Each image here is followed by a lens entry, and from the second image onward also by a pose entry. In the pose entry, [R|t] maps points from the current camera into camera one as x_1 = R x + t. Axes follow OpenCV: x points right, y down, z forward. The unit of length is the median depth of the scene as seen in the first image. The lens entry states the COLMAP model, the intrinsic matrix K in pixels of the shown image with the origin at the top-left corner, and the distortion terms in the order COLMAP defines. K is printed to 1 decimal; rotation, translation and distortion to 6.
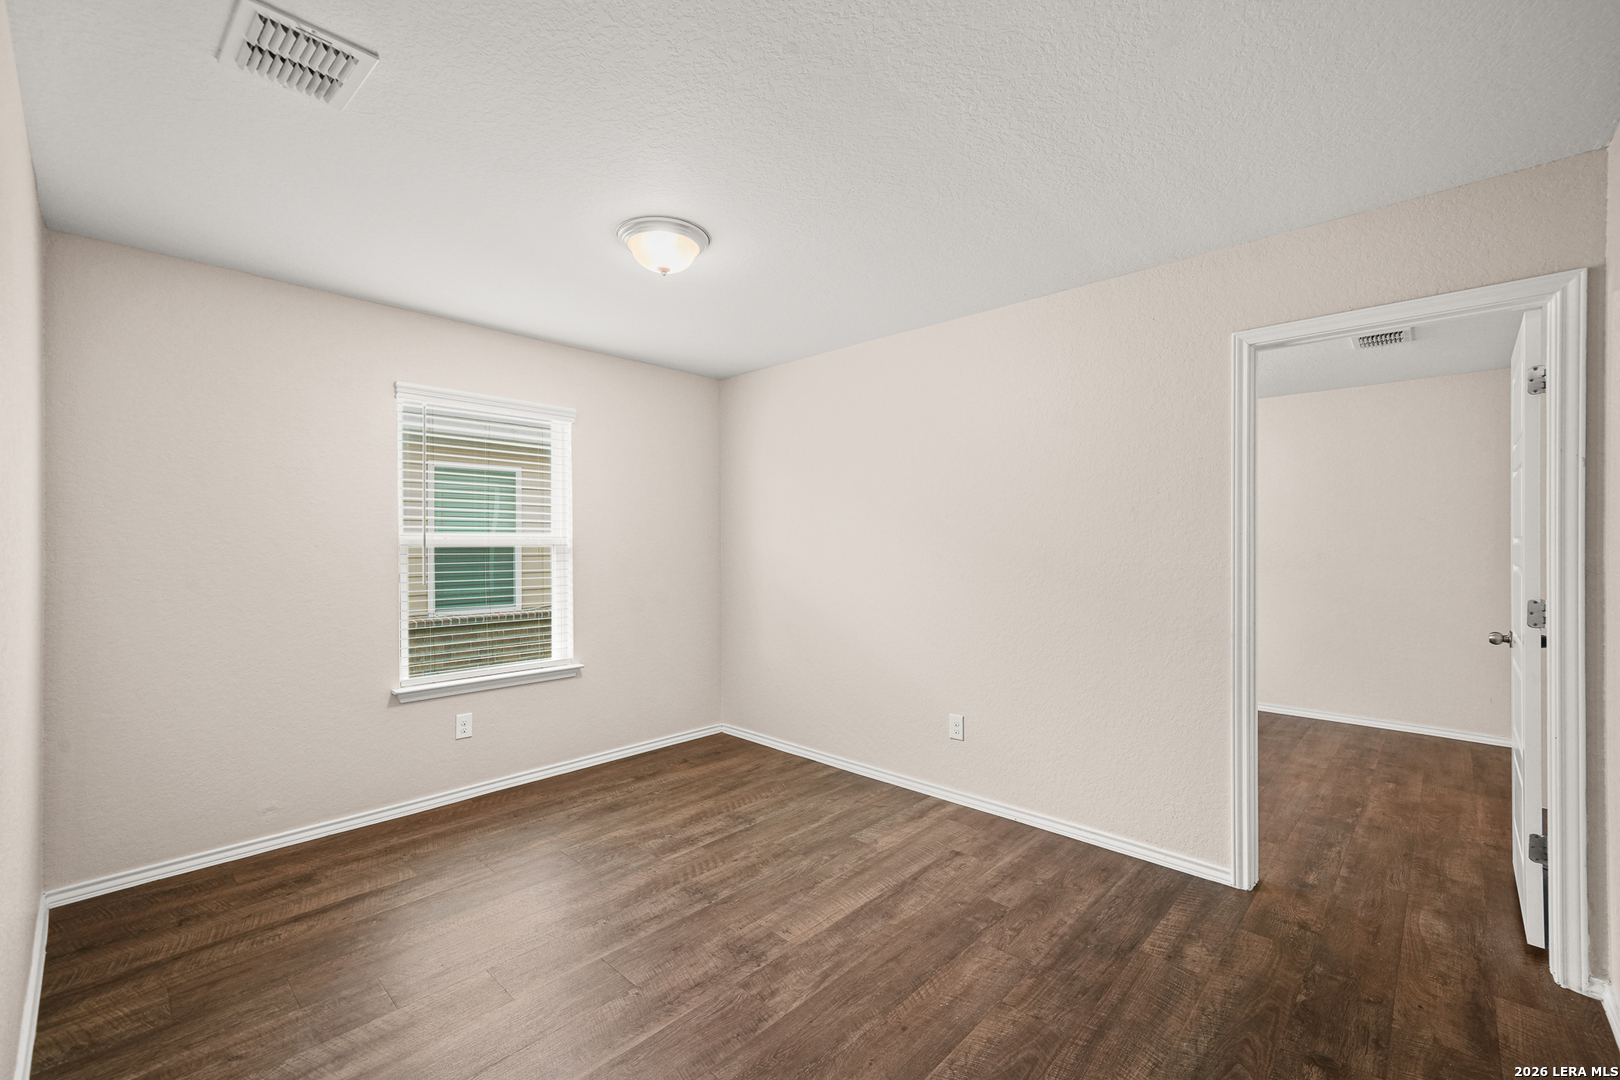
lens RADIAL K [[706.2, 0, 808.2], [0, 706.2, 550.6], [0, 0, 1]] dist [0.005241, 0.001666]
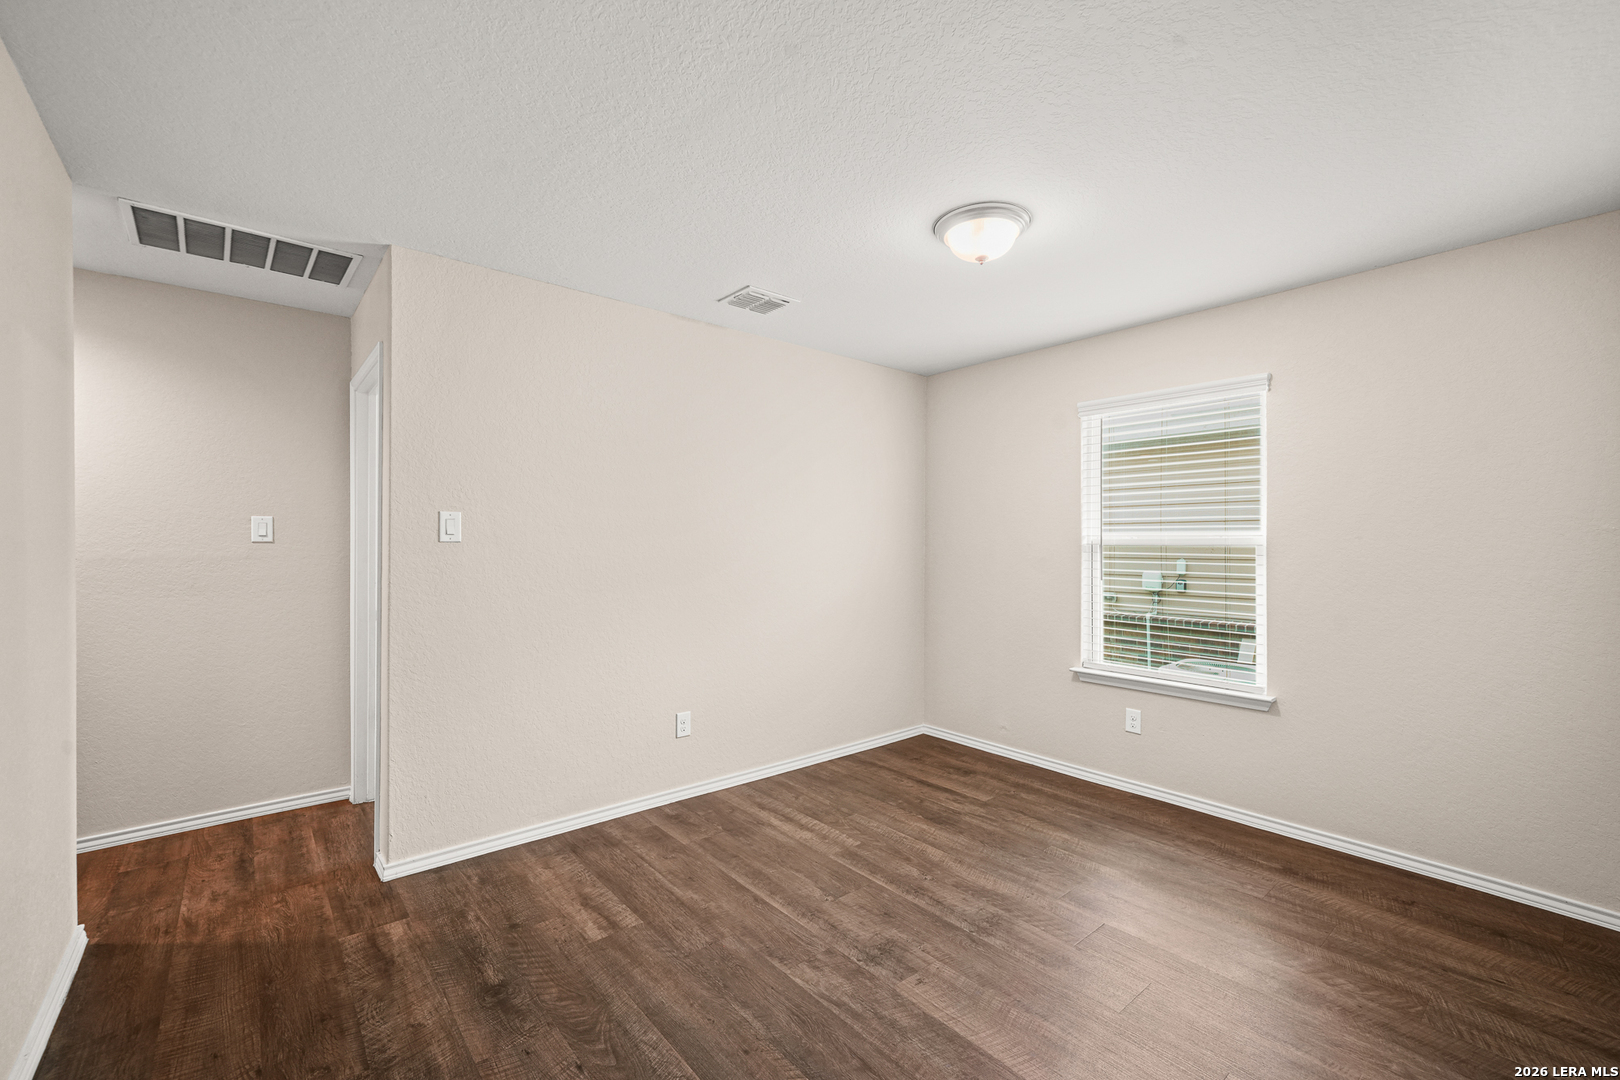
lens RADIAL K [[706.2, 0, 811.3], [0, 706.2, 551.1], [0, 0, 1]] dist [0.005241, 0.001666]
pose [[-0.159267, 0.008722, -0.987197, 0.614602], [-0.012630, 0.999861, 0.010872, -0.003925], [0.987155, 0.014199, -0.159134, 0.717225]]
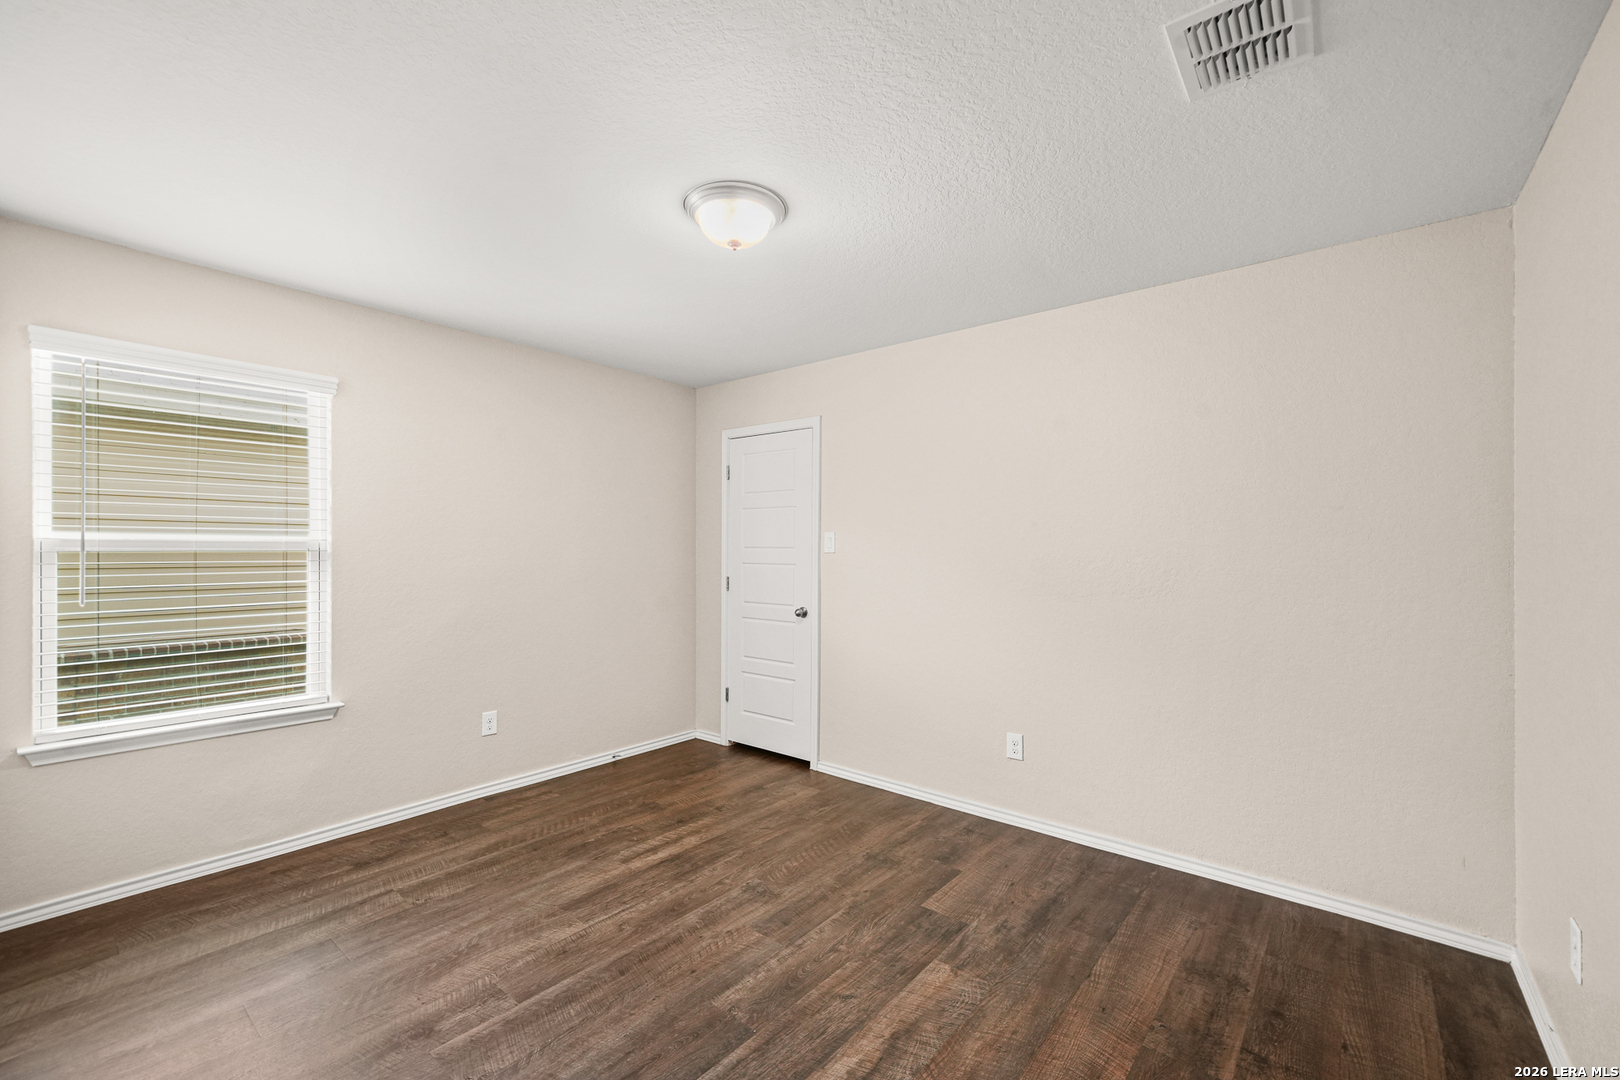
lens RADIAL K [[706.2, 0, 827.6], [0, 706.2, 541.7], [0, 0, 1]] dist [0.005241, 0.001666]
pose [[0.997847, 0.000300, 0.065578, 0.186924], [0.000932, 0.999824, -0.018750, -0.002647], [-0.065572, 0.018771, 0.997671, 0.205461]]
